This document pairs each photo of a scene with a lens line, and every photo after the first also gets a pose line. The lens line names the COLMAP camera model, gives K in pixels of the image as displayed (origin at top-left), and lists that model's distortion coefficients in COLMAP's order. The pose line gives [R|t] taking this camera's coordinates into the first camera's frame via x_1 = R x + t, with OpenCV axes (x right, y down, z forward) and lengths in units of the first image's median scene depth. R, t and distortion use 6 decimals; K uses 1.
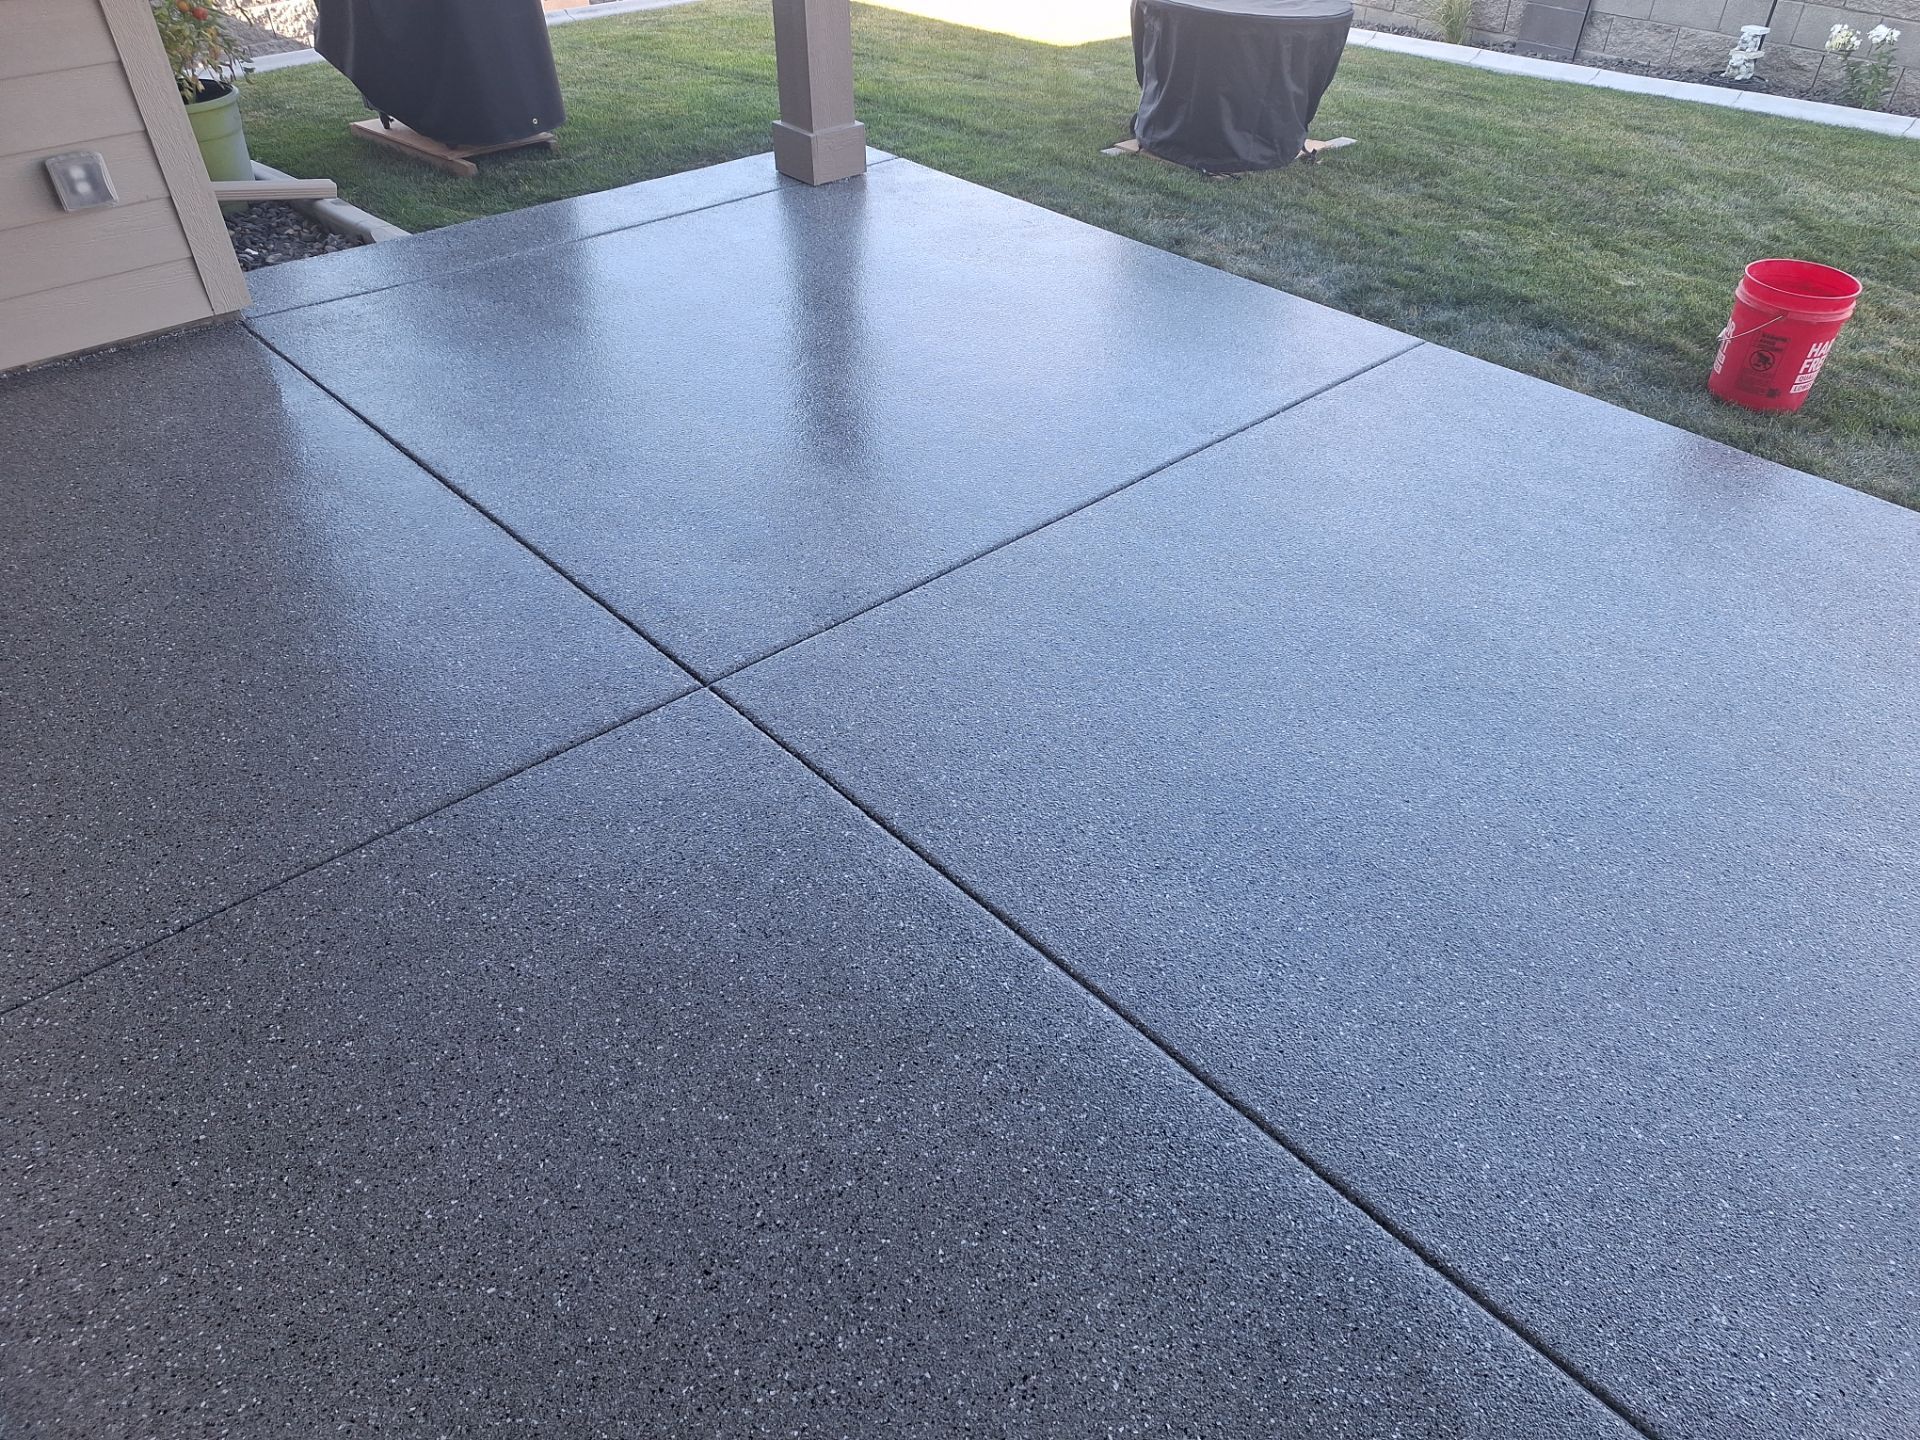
lens RADIAL K [[1342.6, 0, 960.0], [0, 1342.6, 720.0], [0, 0, 1]] dist [0.067131, -0.074133]
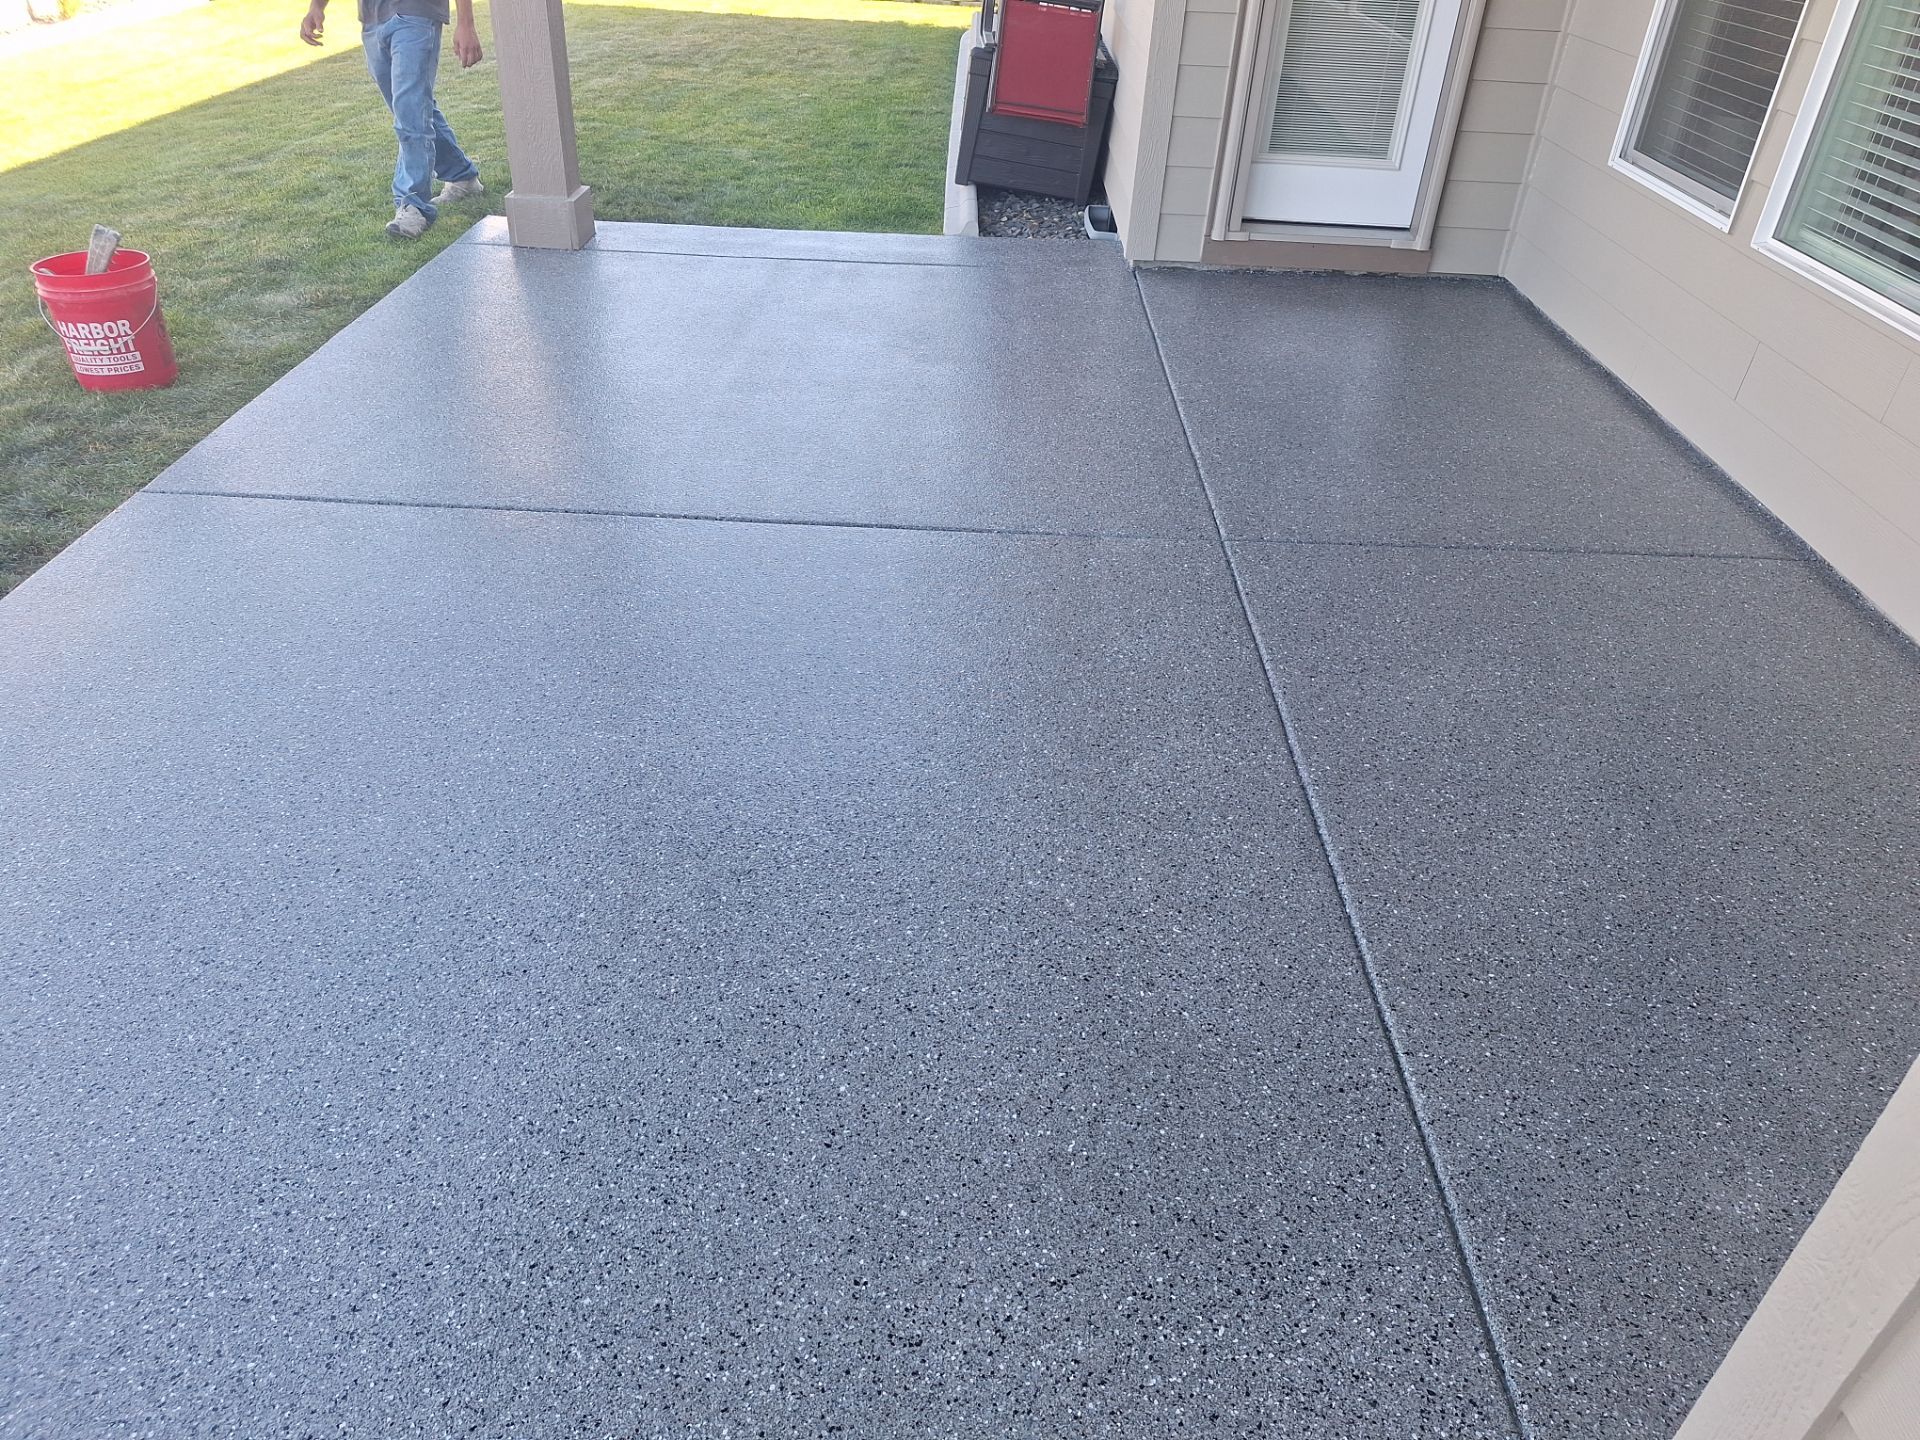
lens RADIAL K [[1355.4, 0, 960.0], [0, 1355.4, 720.0], [0, 0, 1]] dist [0.057607, -0.076681]
pose [[-0.723078, -0.418125, 0.549845, -0.747396], [0.389303, 0.410867, 0.824397, -1.044545], [-0.570614, 0.810160, -0.134312, 1.409311]]
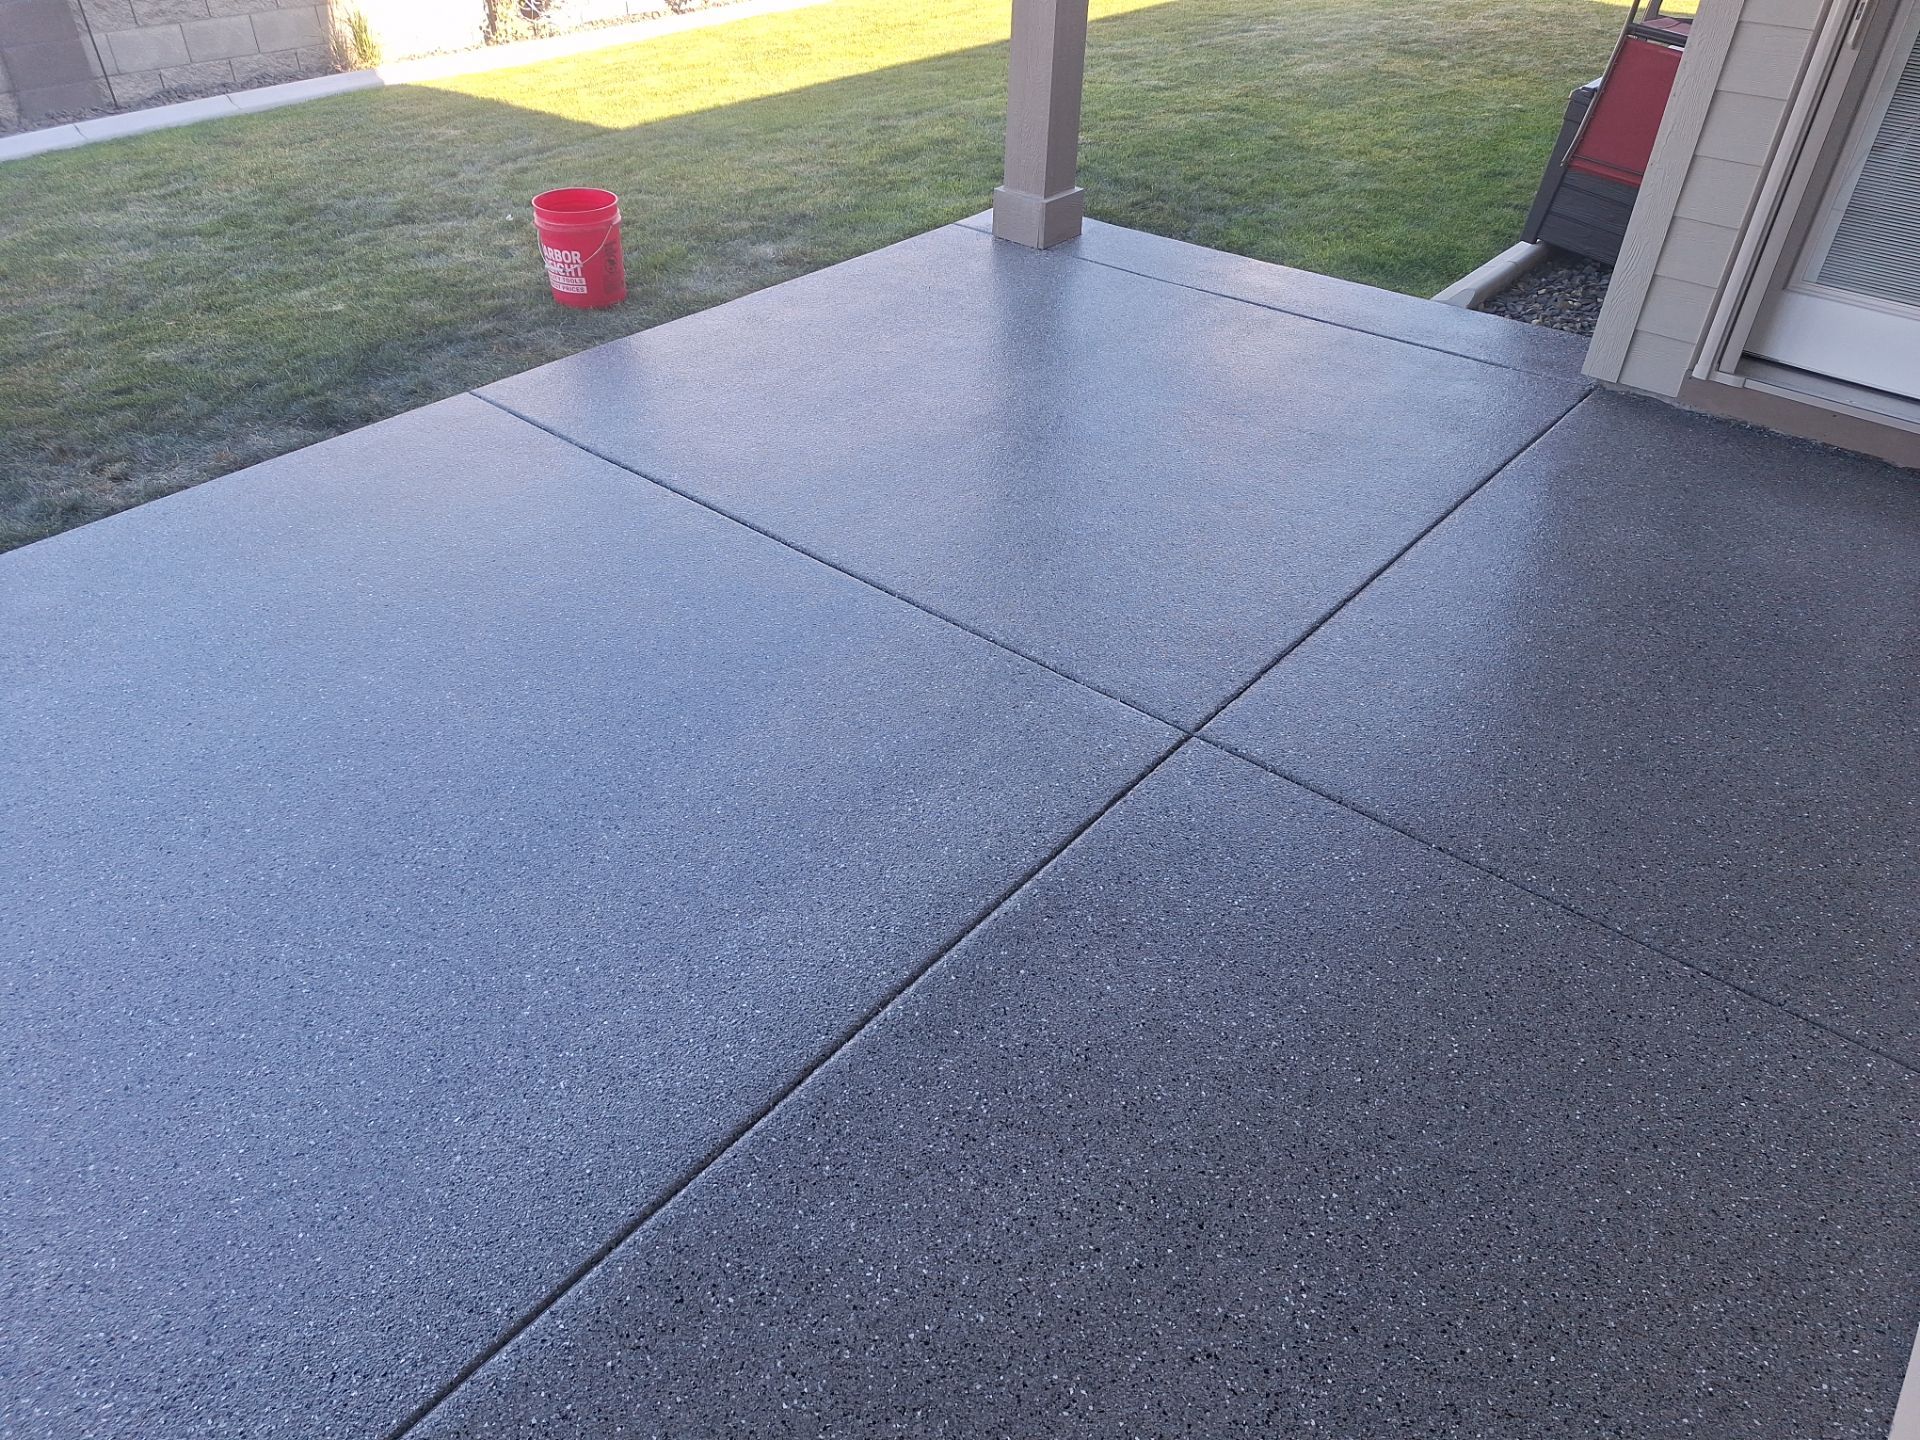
lens RADIAL K [[1342.6, 0, 960.0], [0, 1342.6, 720.0], [0, 0, 1]] dist [0.067131, -0.074133]
pose [[-0.131705, -0.612905, 0.779103, -0.962662], [0.602788, 0.574426, 0.553789, -0.714060], [-0.786956, 0.542571, 0.293797, 0.815843]]
